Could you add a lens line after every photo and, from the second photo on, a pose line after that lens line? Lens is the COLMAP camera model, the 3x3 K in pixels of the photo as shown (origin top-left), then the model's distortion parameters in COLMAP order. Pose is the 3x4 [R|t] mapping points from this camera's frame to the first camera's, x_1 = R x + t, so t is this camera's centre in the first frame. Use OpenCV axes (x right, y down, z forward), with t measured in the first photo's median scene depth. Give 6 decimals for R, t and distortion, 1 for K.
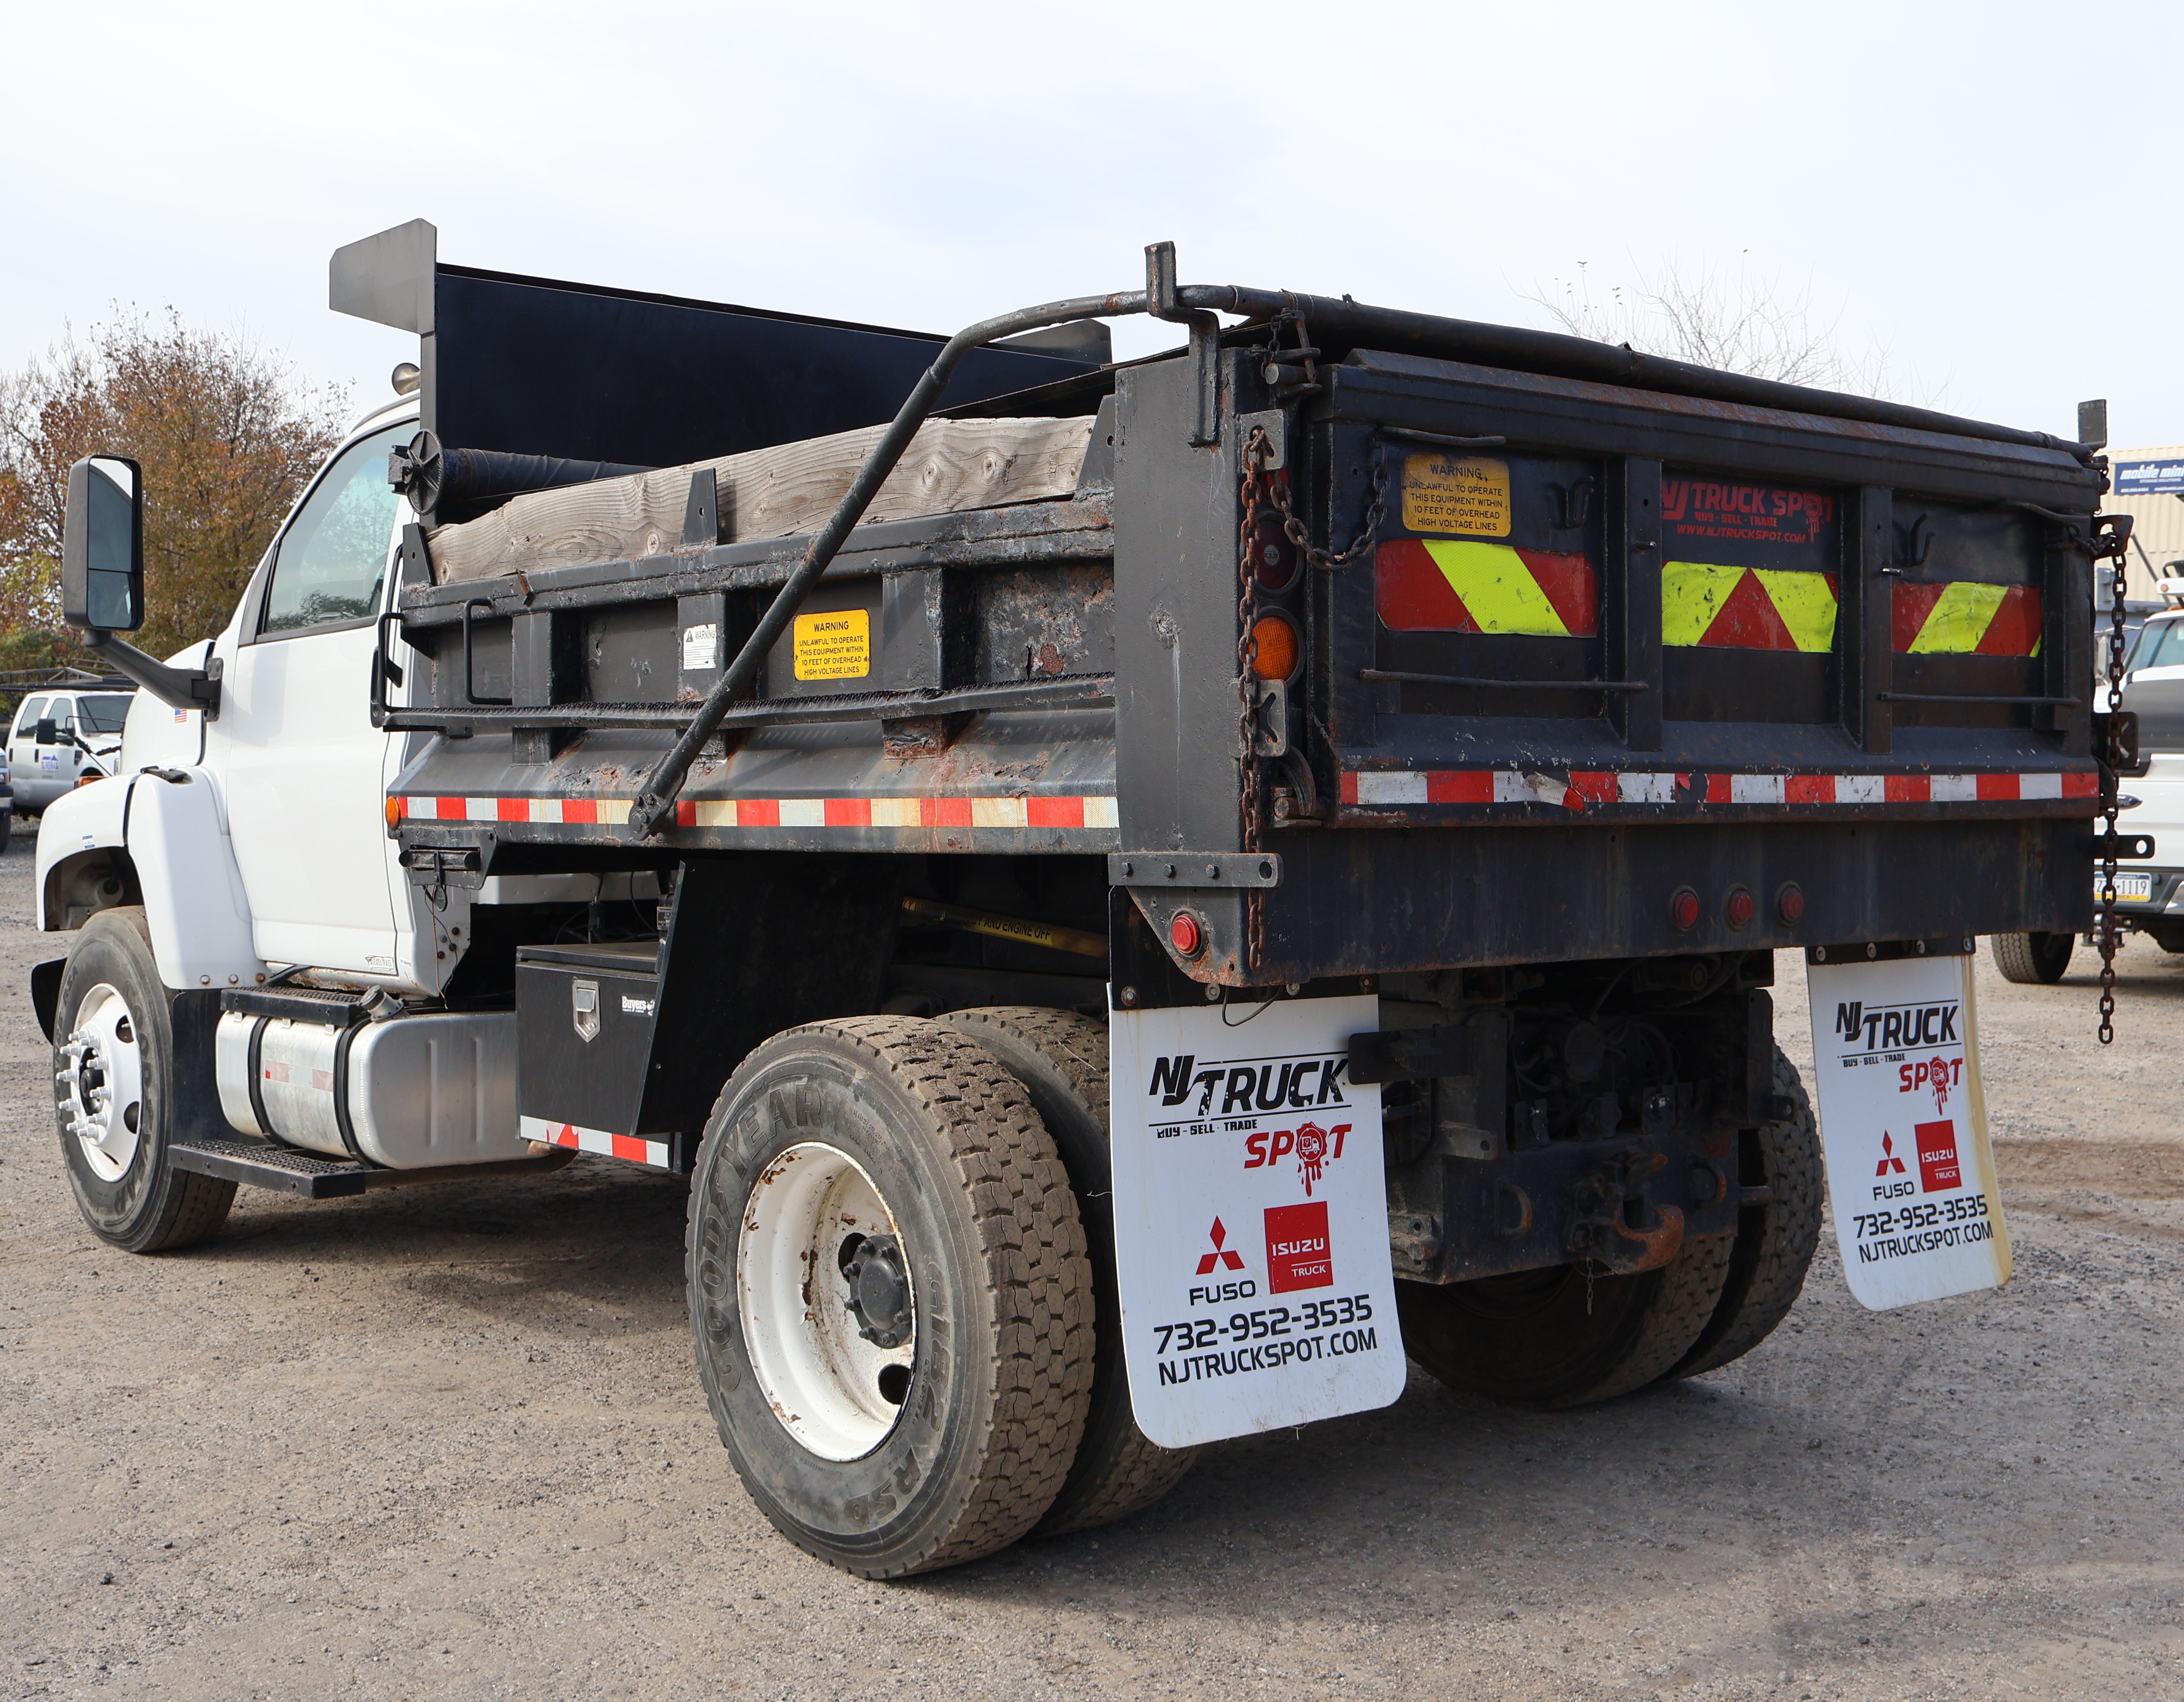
lens RADIAL K [[2727.2, 0, 1093.3], [0, 2727.2, 853.6], [0, 0, 1]] dist [0.008505, 0.000000]
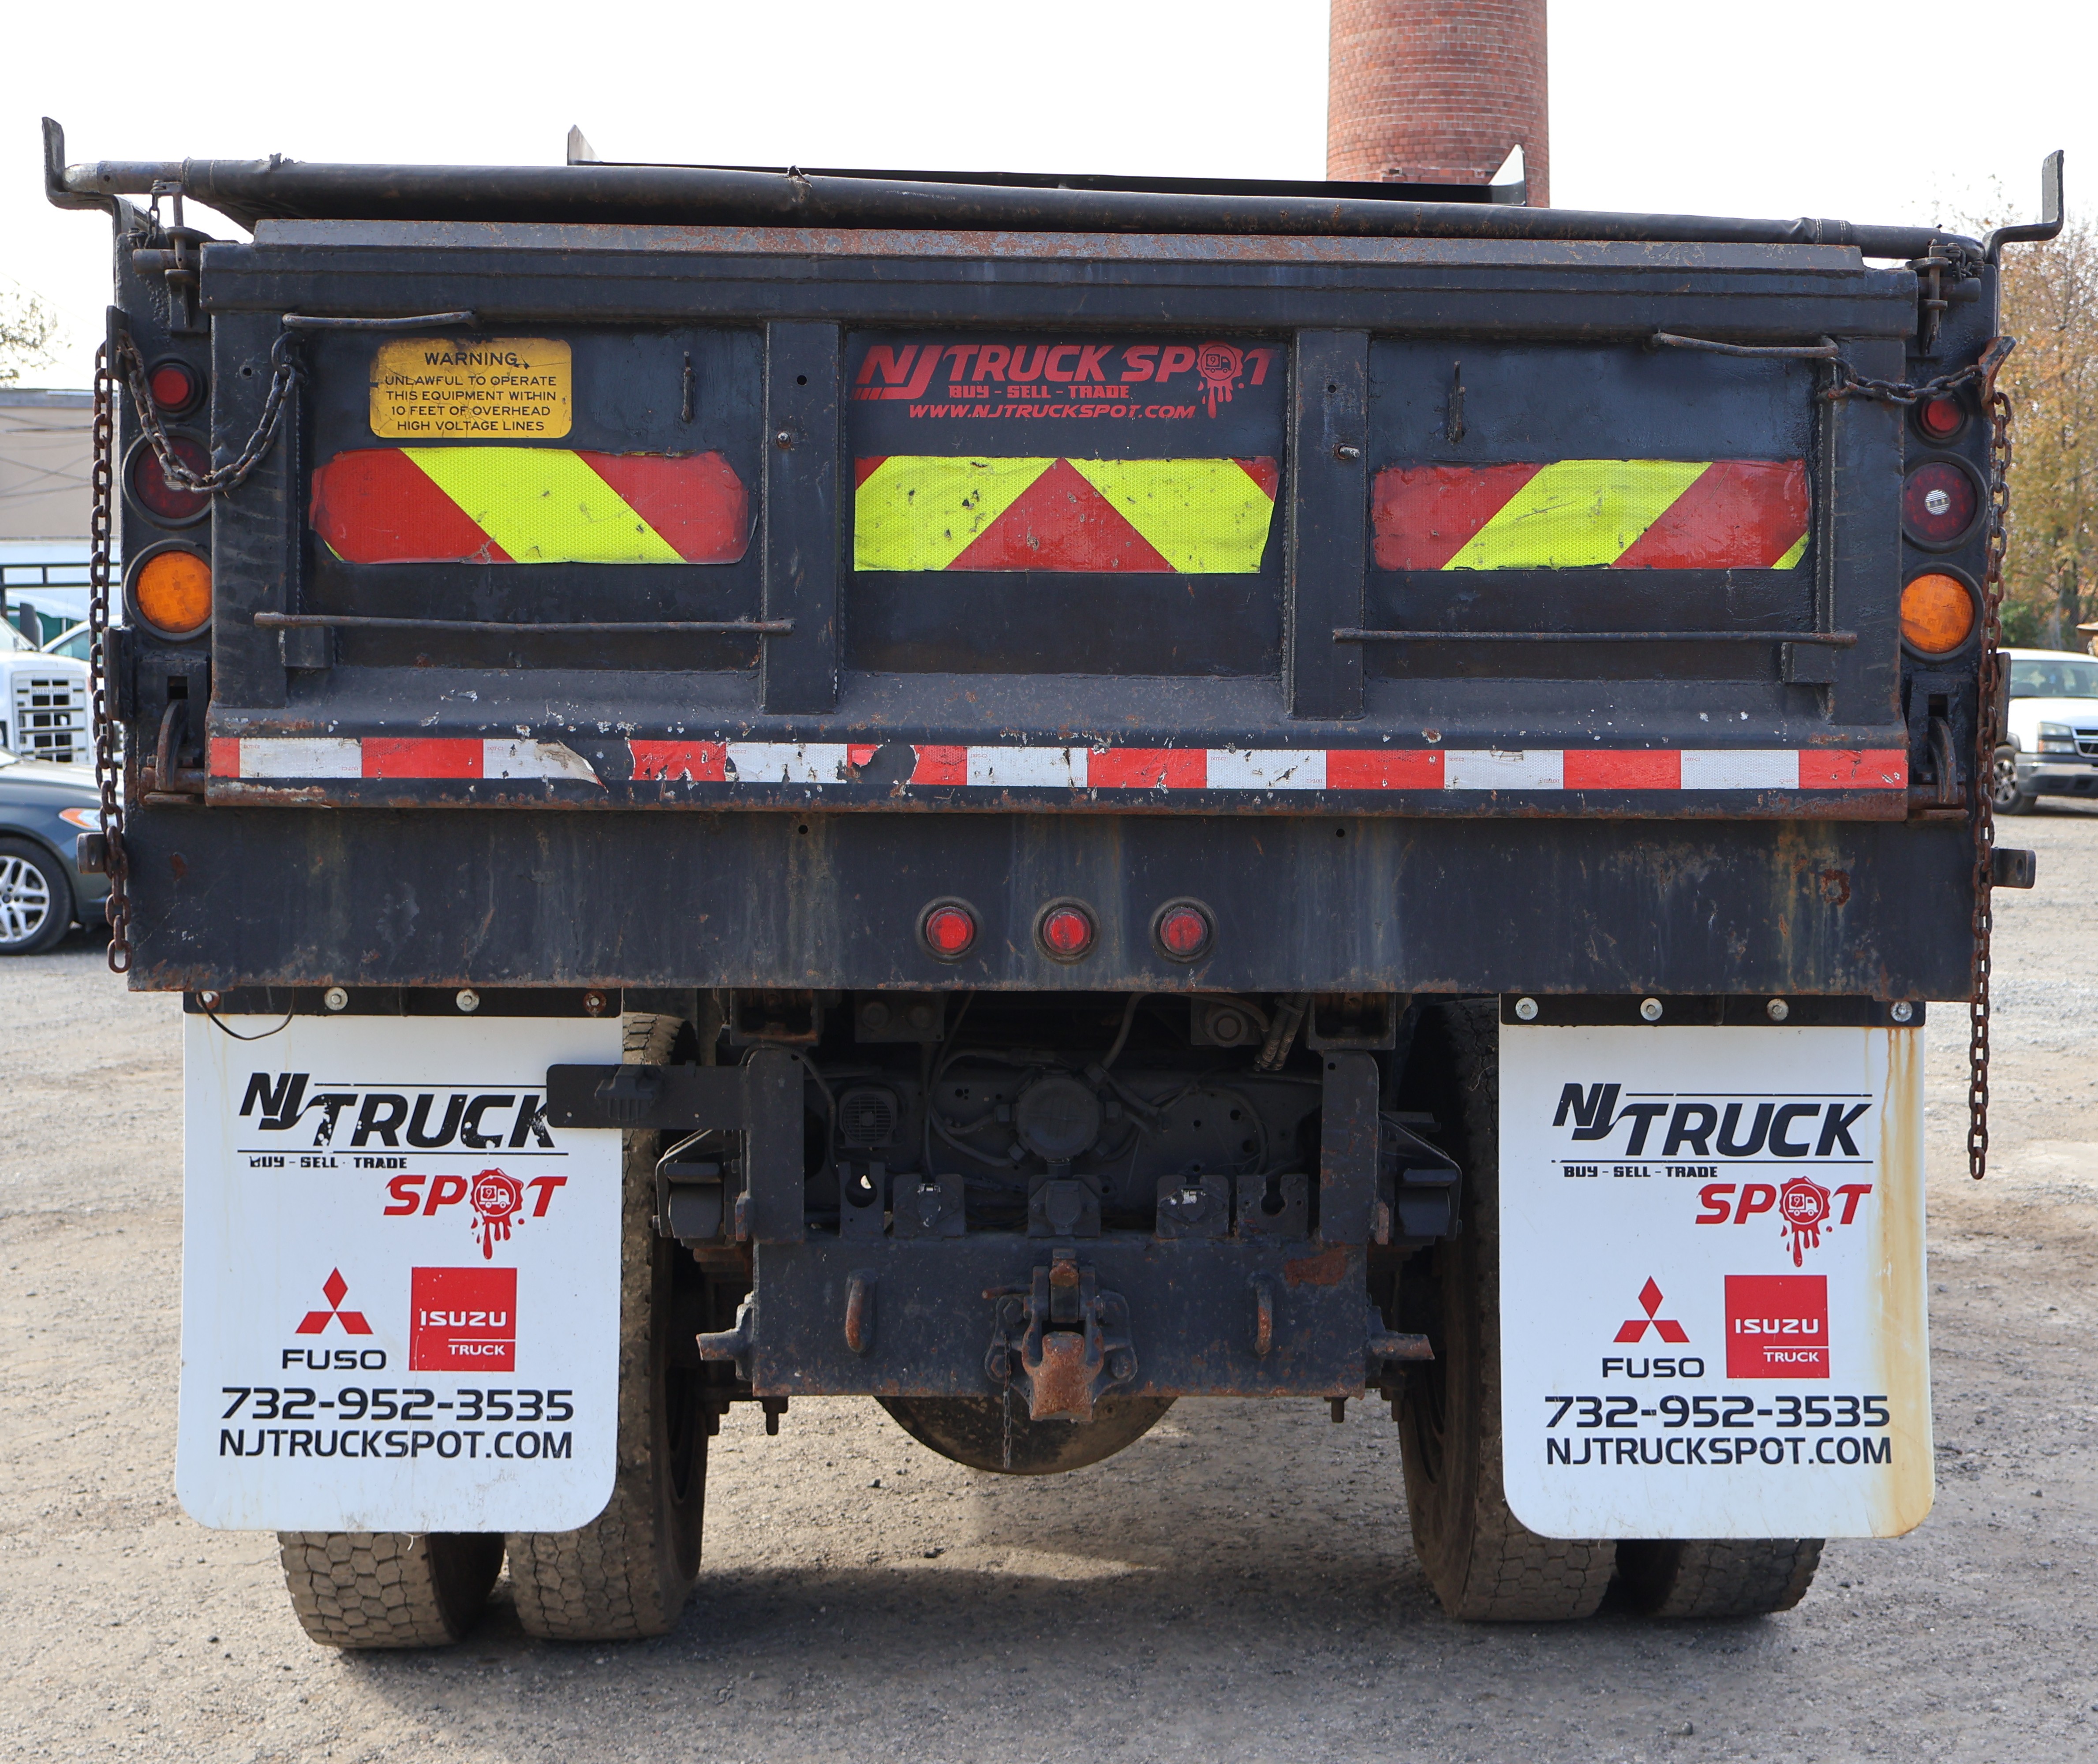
lens RADIAL K [[2405.0, 0, 1053.0], [0, 2405.0, 758.6], [0, 0, 1]] dist [-0.021561, 0.000000]
pose [[0.789631, 0.004247, -0.613568, 0.635212], [-0.023836, 0.999434, -0.023759, -0.011210], [0.613119, 0.033386, 0.789284, 0.513278]]
